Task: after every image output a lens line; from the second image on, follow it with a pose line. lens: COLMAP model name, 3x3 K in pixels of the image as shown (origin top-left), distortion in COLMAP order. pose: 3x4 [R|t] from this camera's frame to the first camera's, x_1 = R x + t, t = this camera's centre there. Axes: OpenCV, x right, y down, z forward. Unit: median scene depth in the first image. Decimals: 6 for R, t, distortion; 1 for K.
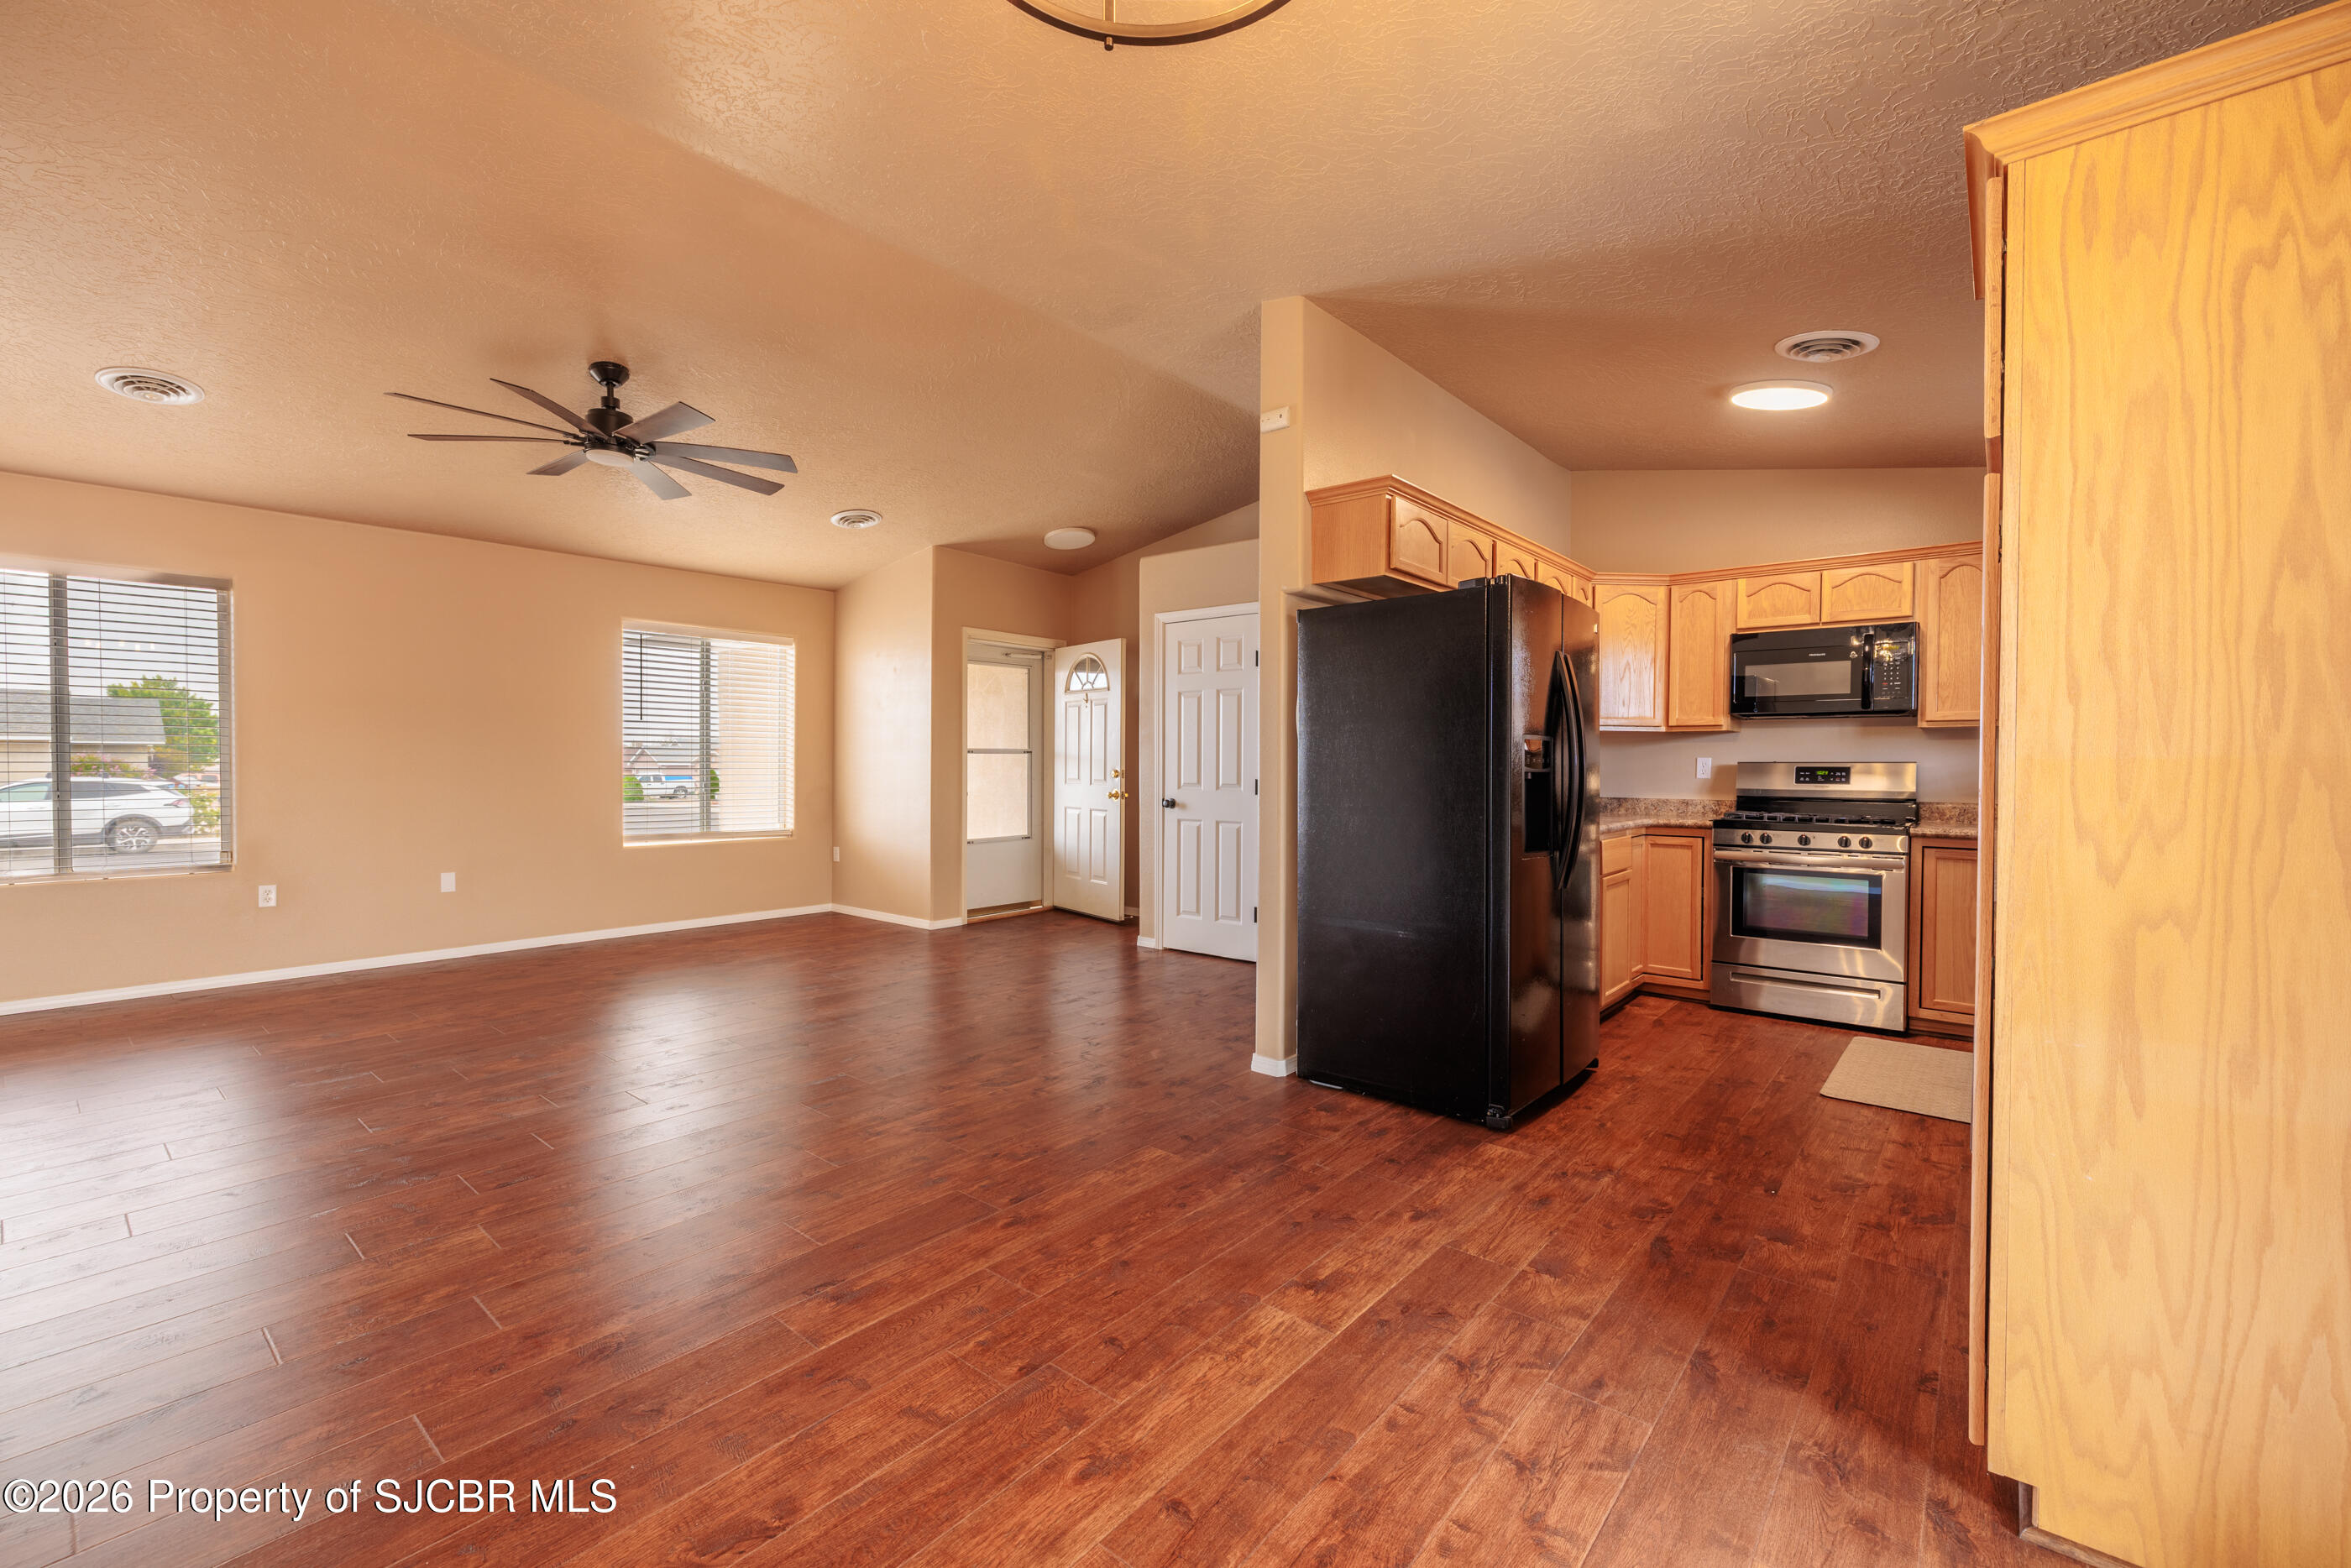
lens RADIAL K [[979.7, 0, 1175.5], [0, 979.7, 784.0], [0, 0, 1]] dist [0.001245, -0.000396]
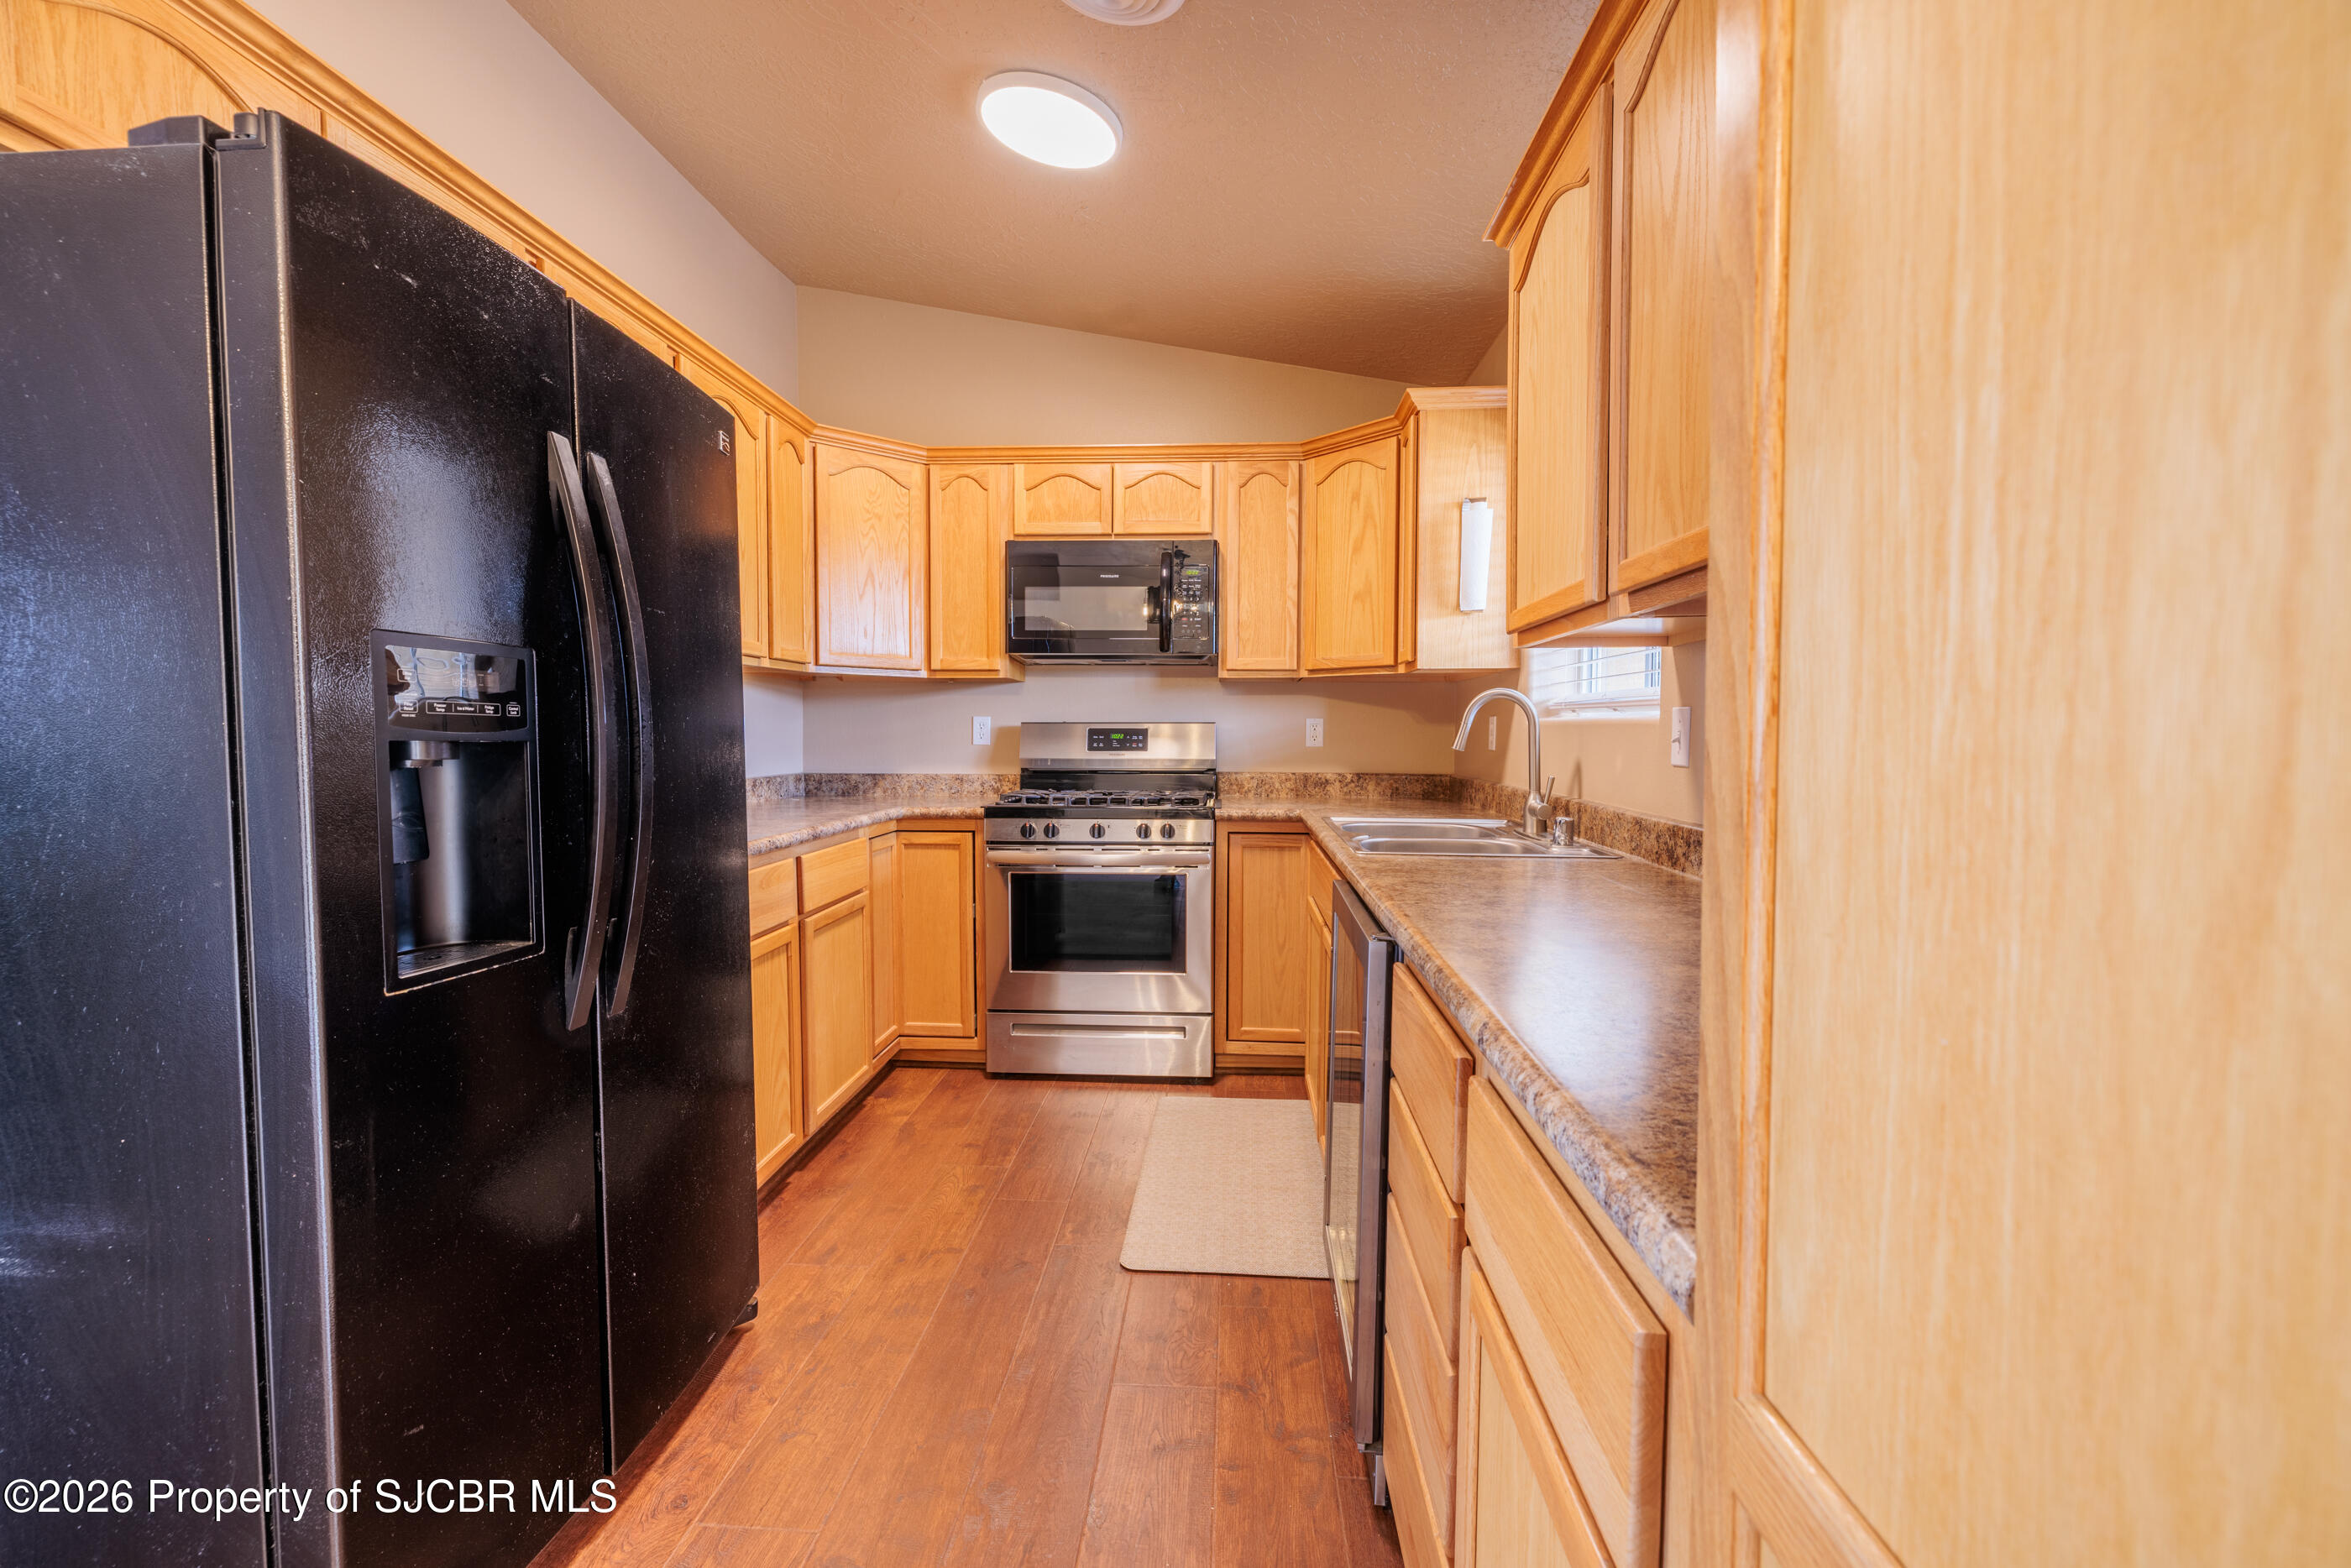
lens RADIAL K [[979.7, 0, 1175.5], [0, 979.7, 784.0], [0, 0, 1]] dist [0.001245, -0.000396]
pose [[0.801632, -0.032836, 0.596916, 0.249196], [0.011276, 0.999143, 0.039819, -0.004638], [-0.597712, -0.025189, 0.801315, 0.375464]]
